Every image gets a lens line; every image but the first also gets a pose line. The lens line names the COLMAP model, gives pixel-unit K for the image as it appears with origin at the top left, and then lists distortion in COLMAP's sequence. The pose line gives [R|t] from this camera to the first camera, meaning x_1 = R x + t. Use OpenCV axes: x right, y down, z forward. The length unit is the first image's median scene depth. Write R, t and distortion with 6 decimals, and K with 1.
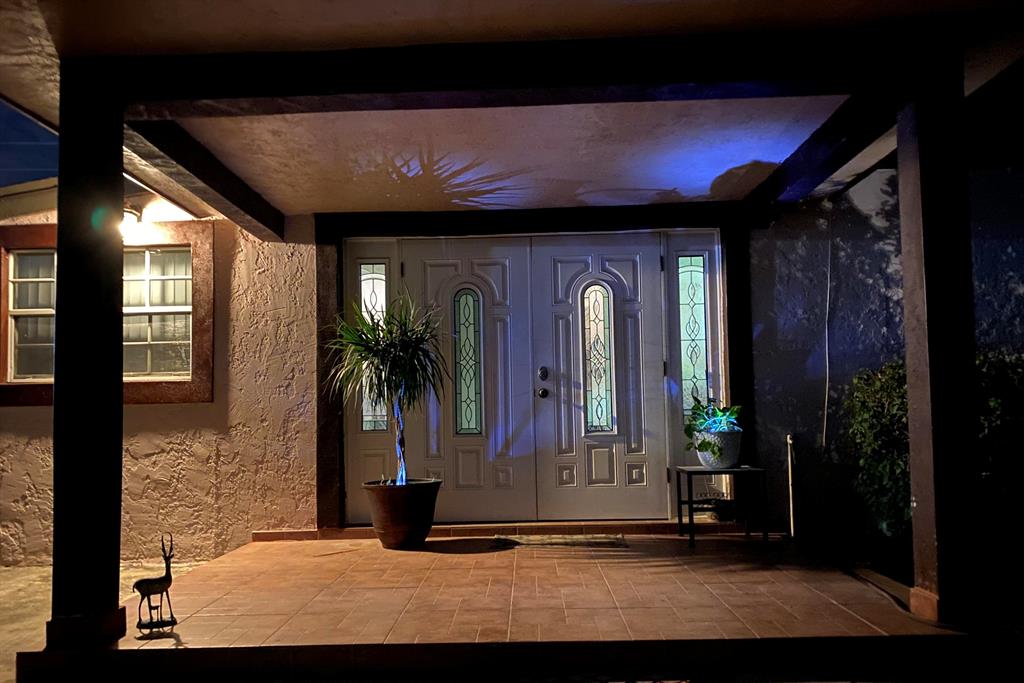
lens RADIAL K [[765.8, 0, 497.5], [0, 765.8, 344.2], [0, 0, 1]] dist [-0.000034, -0.001032]
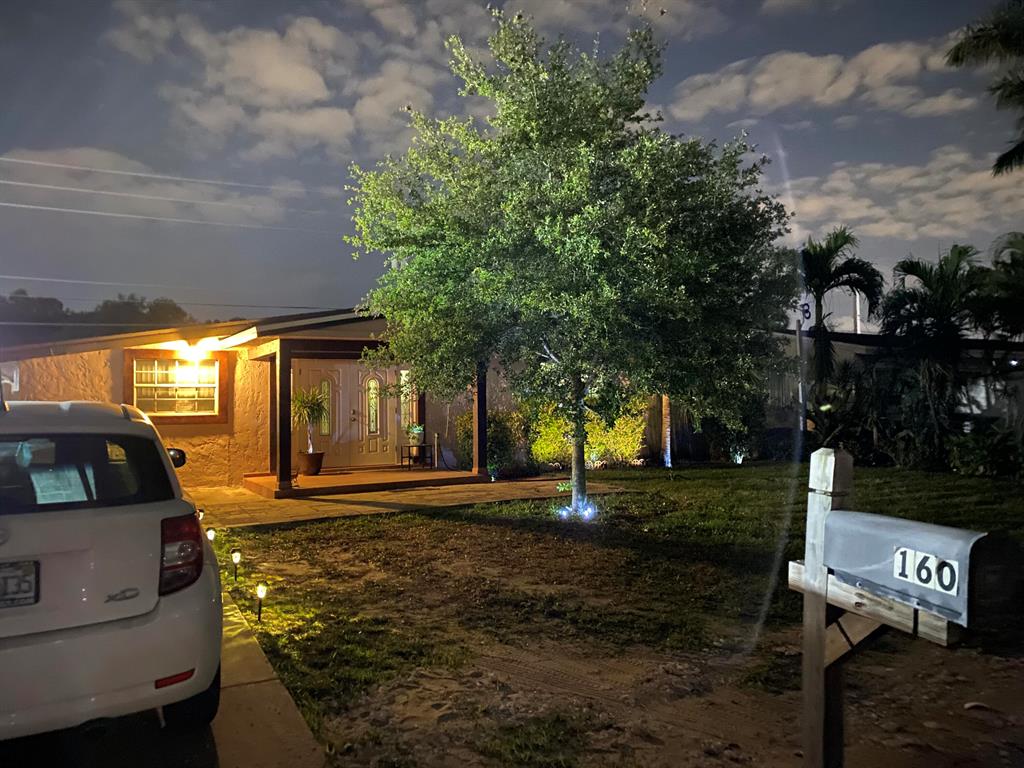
lens RADIAL K [[780.2, 0, 511.3], [0, 780.2, 413.1], [0, 0, 1]] dist [0.042660, -0.001368]
pose [[0.869169, 0.002955, 0.494506, -0.833193], [-0.053468, 0.994681, 0.088034, -0.235015], [-0.491615, -0.102957, 0.864705, -1.683417]]
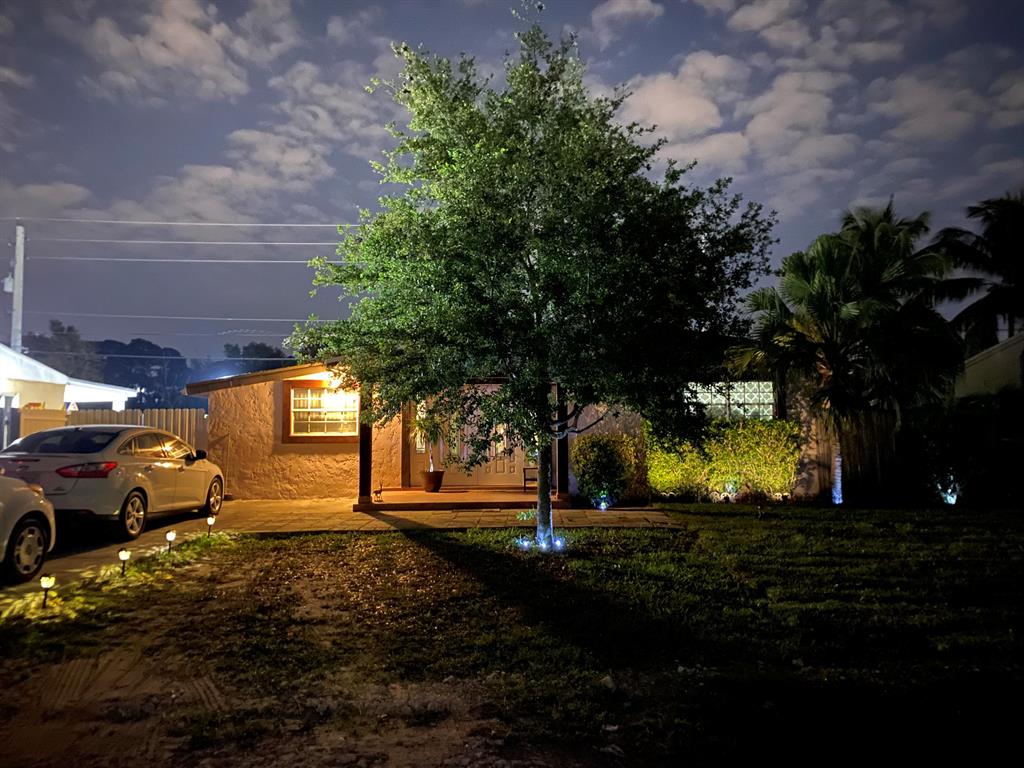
lens RADIAL K [[778.1, 0, 504.6], [0, 778.1, 383.6], [0, 0, 1]] dist [0.049933, -0.062119]
pose [[0.999774, 0.015145, 0.014922, 0.104322], [-0.015747, 0.999030, 0.041128, -0.274873], [-0.014284, -0.041353, 0.999042, -1.911577]]
